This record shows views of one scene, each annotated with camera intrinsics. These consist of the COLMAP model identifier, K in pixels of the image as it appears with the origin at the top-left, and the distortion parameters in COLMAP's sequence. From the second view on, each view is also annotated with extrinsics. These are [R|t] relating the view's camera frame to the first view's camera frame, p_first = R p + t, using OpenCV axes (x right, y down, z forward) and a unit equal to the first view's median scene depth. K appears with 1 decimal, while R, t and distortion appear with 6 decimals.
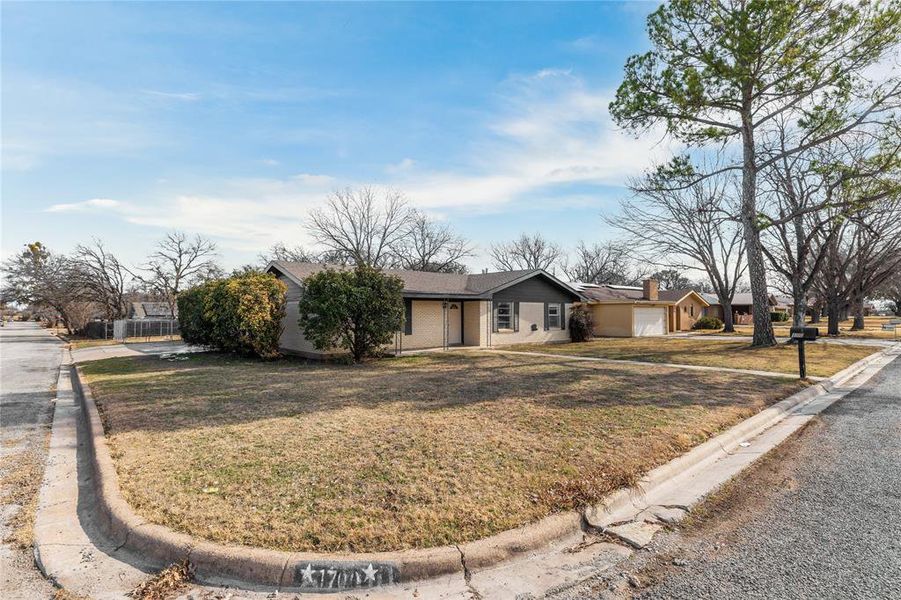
lens RADIAL K [[418.5, 0, 452.1], [0, 418.5, 326.2], [0, 0, 1]] dist [0.000246, 0.000021]
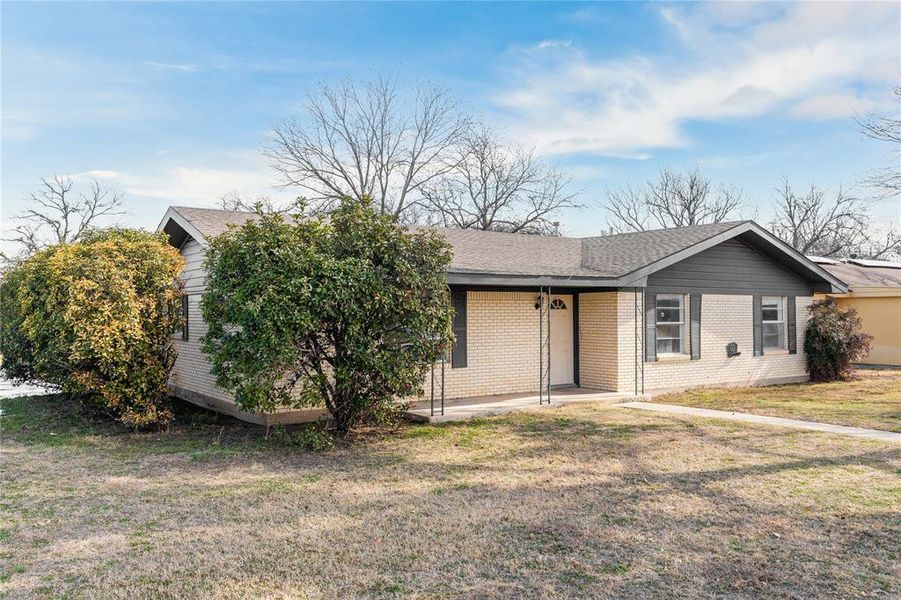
lens RADIAL K [[739.6, 0, 450.5], [0, 739.6, 300.0], [0, 0, 1]] dist [-0.002257, -0.000268]
pose [[0.993989, -0.001125, -0.109470, -0.023286], [-0.004288, 0.998780, -0.049193, -0.011020], [0.109392, 0.049367, 0.992772, 0.179353]]
